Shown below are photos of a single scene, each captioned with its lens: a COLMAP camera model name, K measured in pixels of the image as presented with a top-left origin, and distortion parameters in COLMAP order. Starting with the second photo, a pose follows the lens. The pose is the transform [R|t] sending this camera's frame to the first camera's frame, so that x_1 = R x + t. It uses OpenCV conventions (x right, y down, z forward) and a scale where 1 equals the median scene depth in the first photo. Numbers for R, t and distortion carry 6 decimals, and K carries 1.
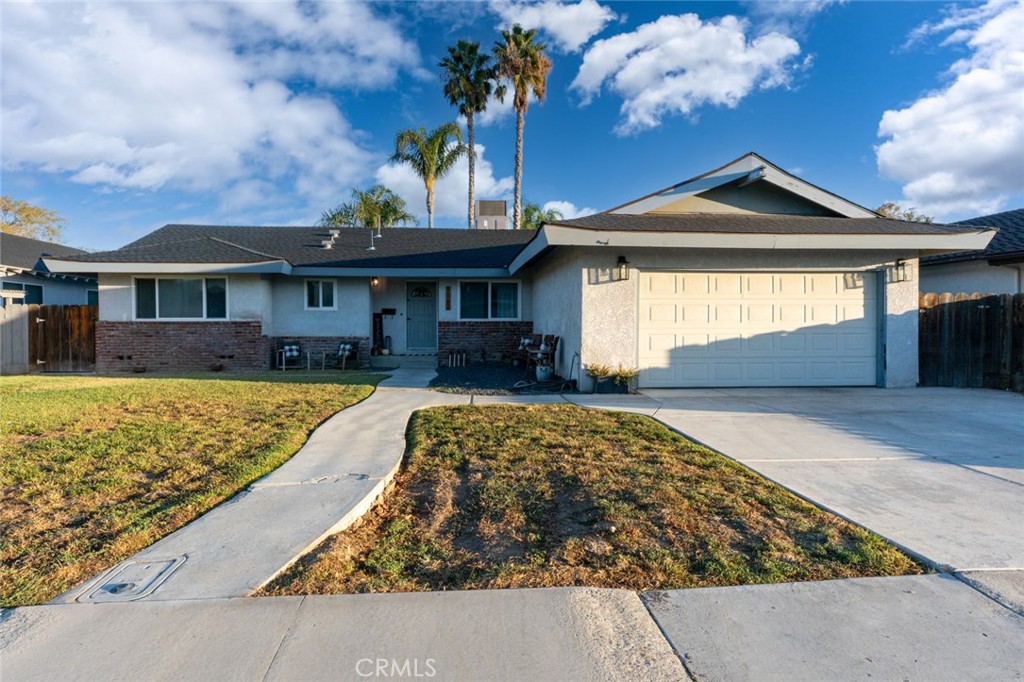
lens RADIAL K [[572.0, 0, 480.1], [0, 572.0, 339.3], [0, 0, 1]] dist [0.000147, 0.000761]
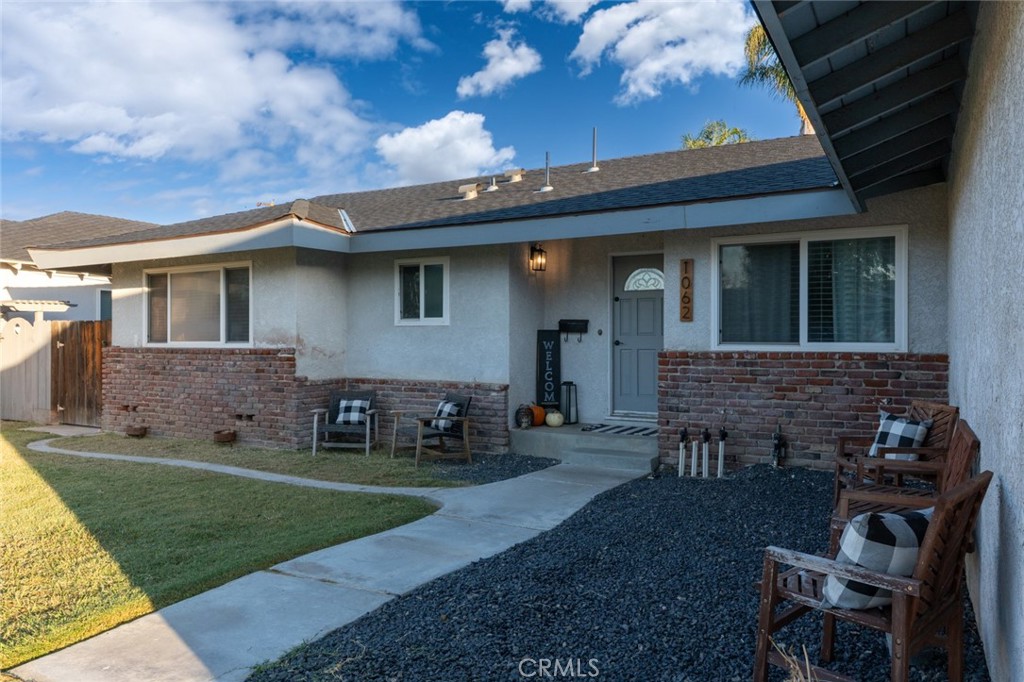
lens RADIAL K [[690.4, 0, 522.5], [0, 690.4, 339.8], [0, 0, 1]] dist [-0.002444, -0.000291]
pose [[0.847389, 0.001931, -0.530968, 0.105009], [-0.013055, 0.999767, -0.017199, -0.032423], [0.530811, 0.021506, 0.847217, 0.607716]]
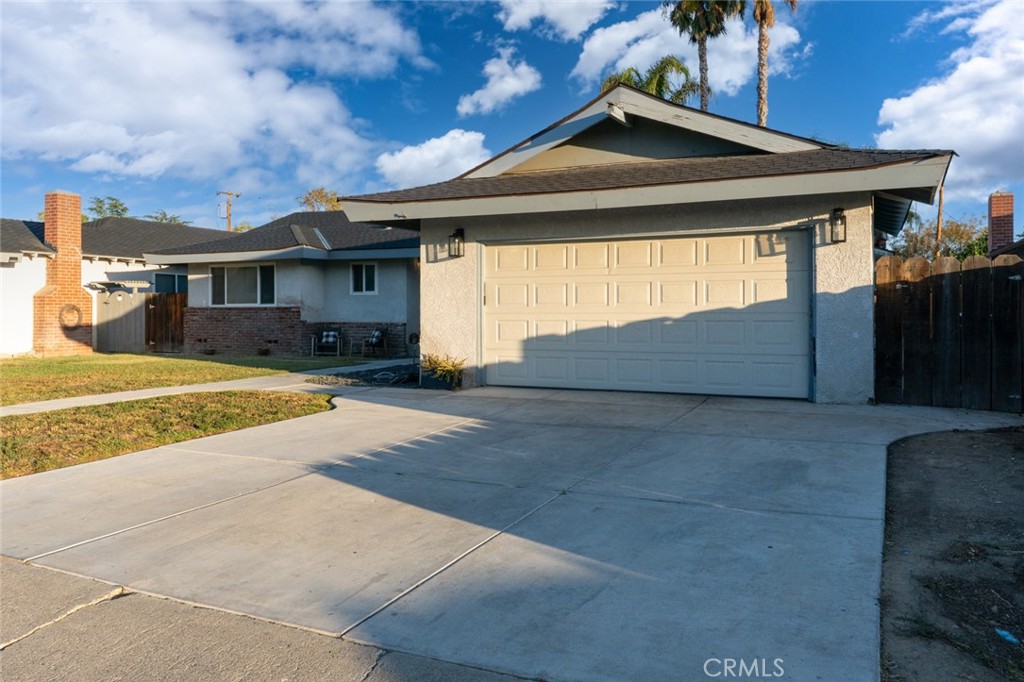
lens RADIAL K [[709.1, 0, 526.3], [0, 709.1, 318.3], [0, 0, 1]] dist [0.001438, 0.000767]
pose [[0.890576, 0.003128, -0.454823, 0.545690], [-0.009223, 0.999895, -0.011181, -0.000867], [0.454741, 0.014152, 0.890511, 0.074736]]
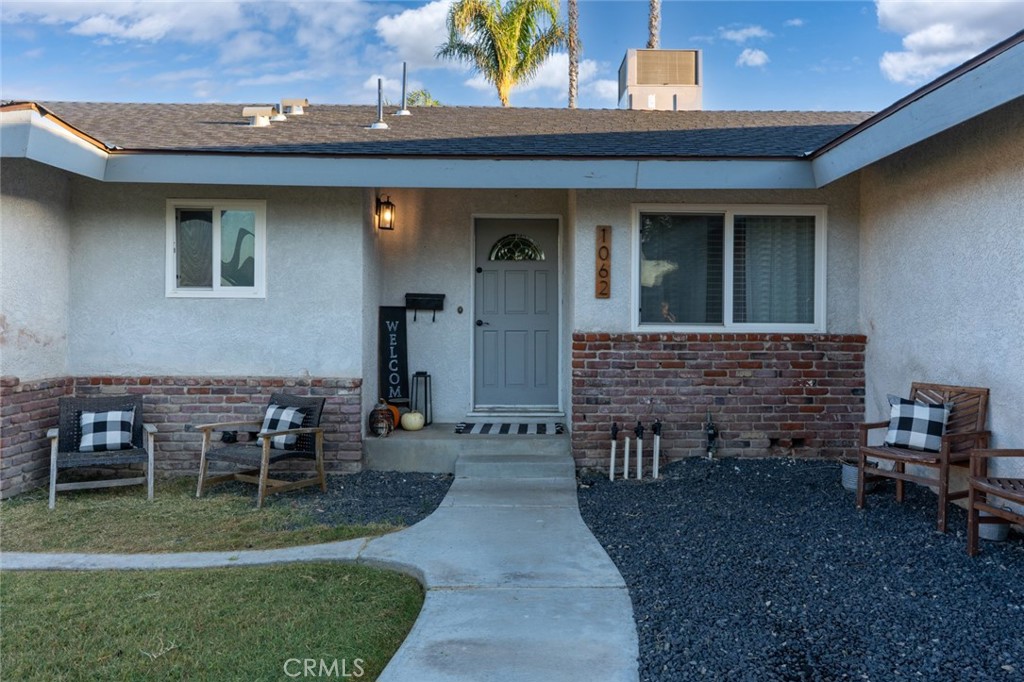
lens RADIAL K [[709.1, 0, 526.3], [0, 709.1, 318.3], [0, 0, 1]] dist [0.001438, 0.000767]
pose [[0.999322, 0.005688, -0.036382, -0.093307], [-0.006570, 0.999686, -0.024170, -0.032397], [0.036233, 0.024393, 0.999046, 0.652087]]
